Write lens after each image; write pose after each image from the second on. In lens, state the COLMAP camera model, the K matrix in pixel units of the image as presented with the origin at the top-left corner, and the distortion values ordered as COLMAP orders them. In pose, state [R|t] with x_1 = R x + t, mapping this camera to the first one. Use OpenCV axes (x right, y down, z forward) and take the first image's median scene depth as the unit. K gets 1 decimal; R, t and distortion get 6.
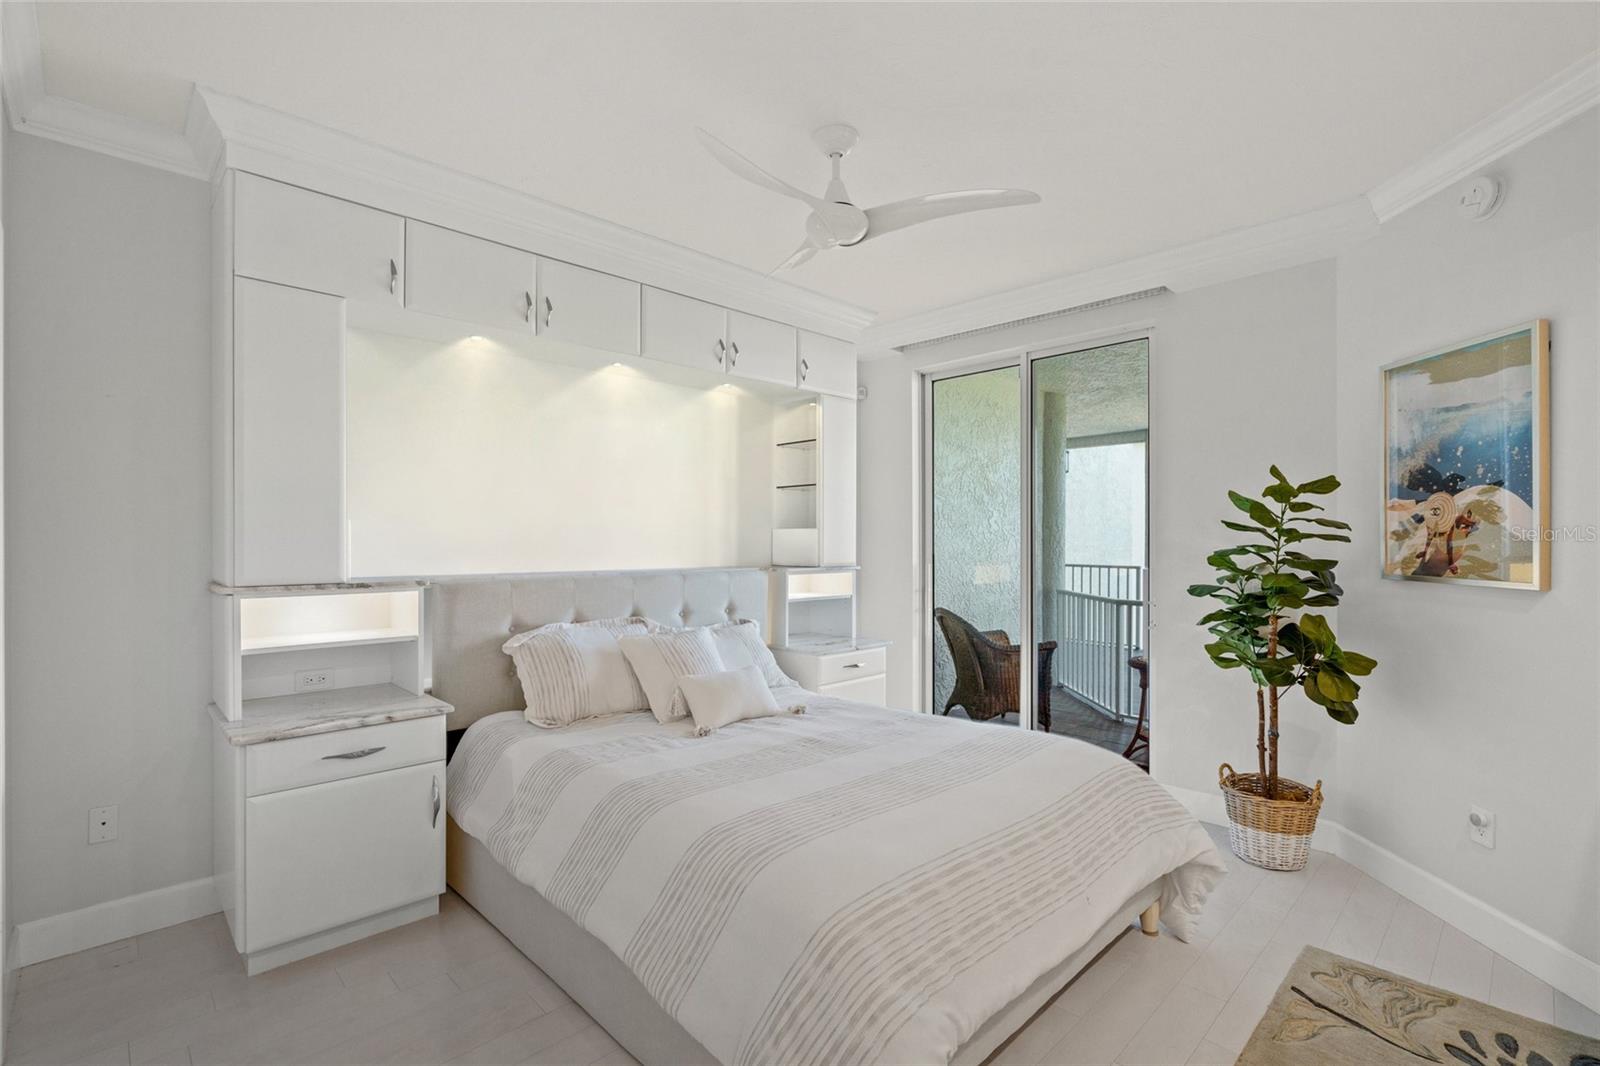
lens RADIAL K [[725.6, 0, 808.4], [0, 725.6, 536.4], [0, 0, 1]] dist [-0.001120, 0.000373]
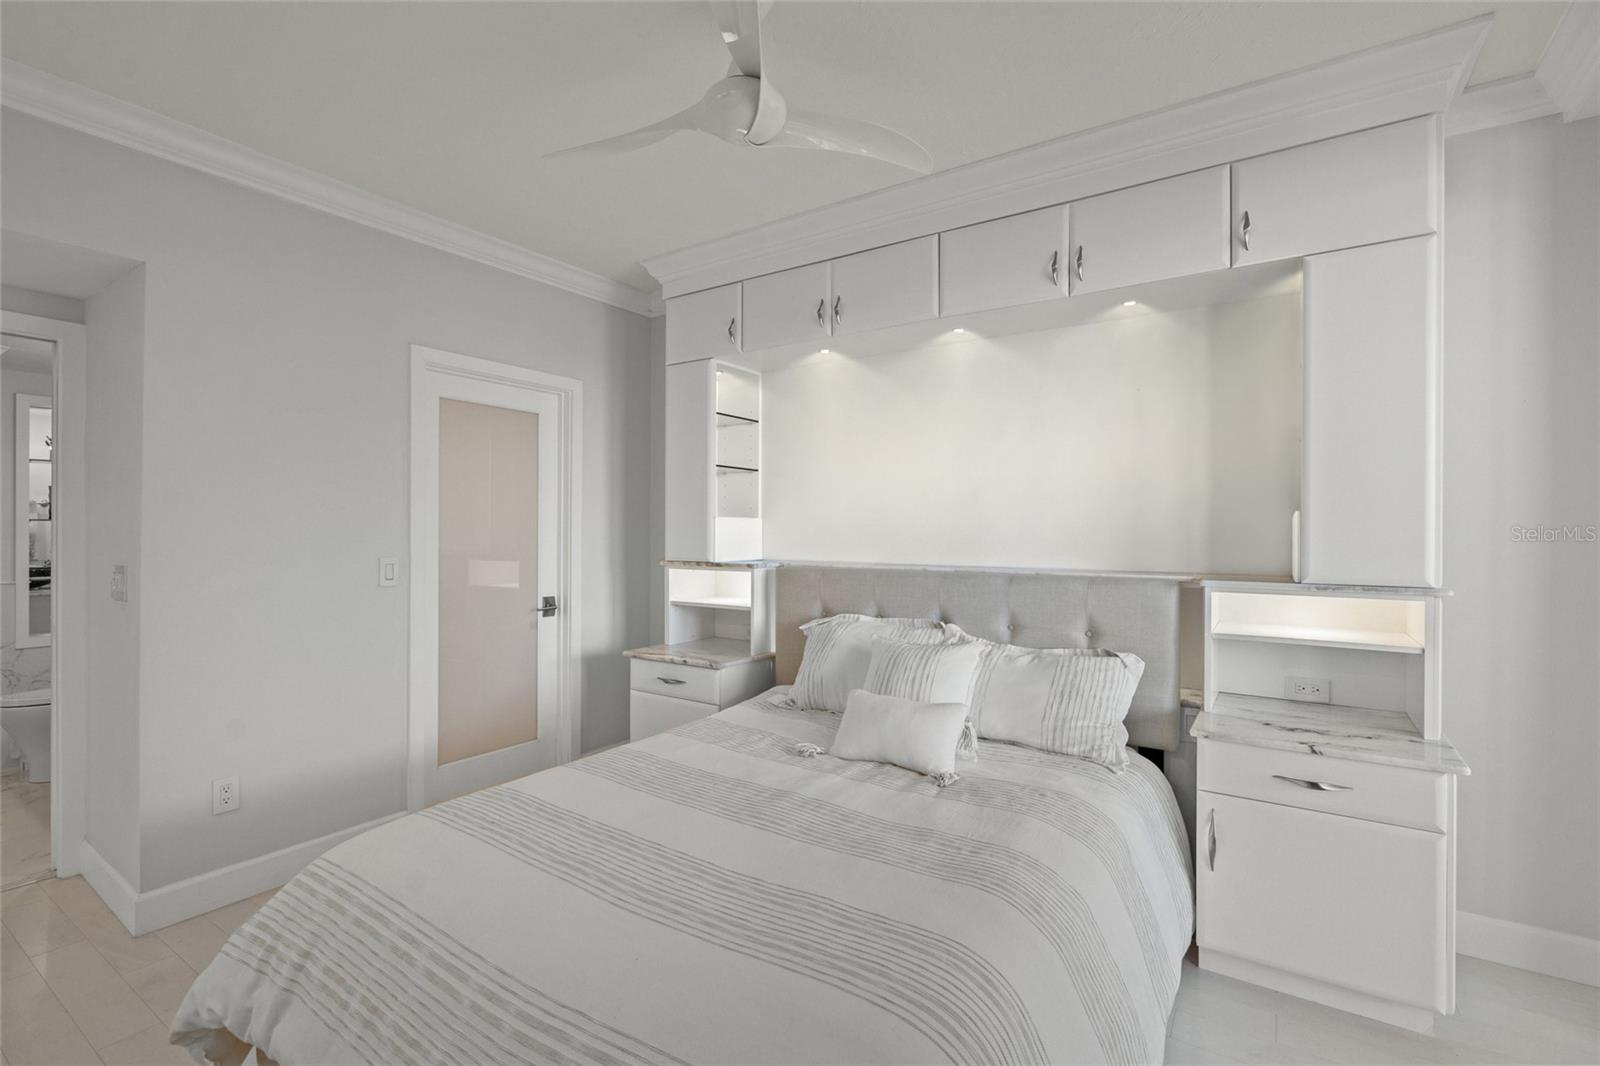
lens RADIAL K [[725.6, 0, 800.7], [0, 725.6, 531.7], [0, 0, 1]] dist [-0.001120, 0.000373]
pose [[0.200021, -0.000823, -0.979791, 0.769519], [0.002954, 0.999996, -0.000237, 0.005695], [0.979787, -0.002847, 0.200023, 0.893193]]
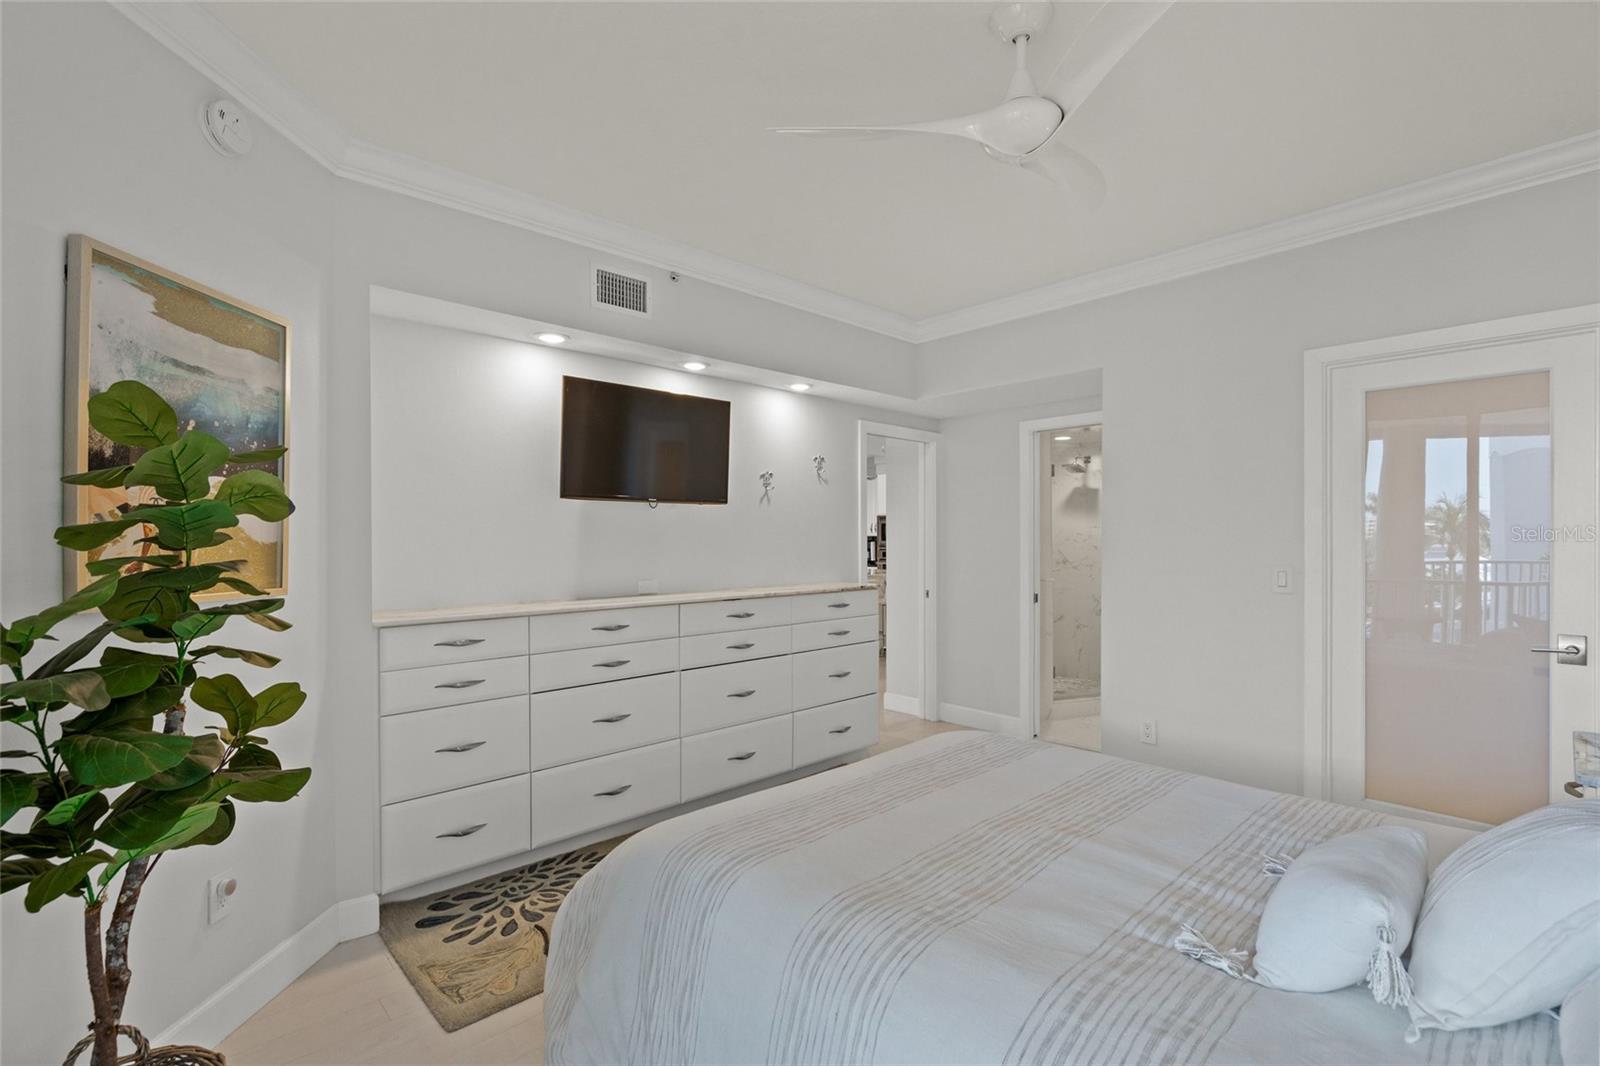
lens RADIAL K [[725.6, 0, 798.6], [0, 725.6, 539.5], [0, 0, 1]] dist [-0.001120, 0.000373]
pose [[-0.999813, 0.003936, 0.018957, 0.254804], [0.003806, 0.999969, -0.006911, 0.007731], [-0.018984, -0.006838, -0.999796, 1.736048]]
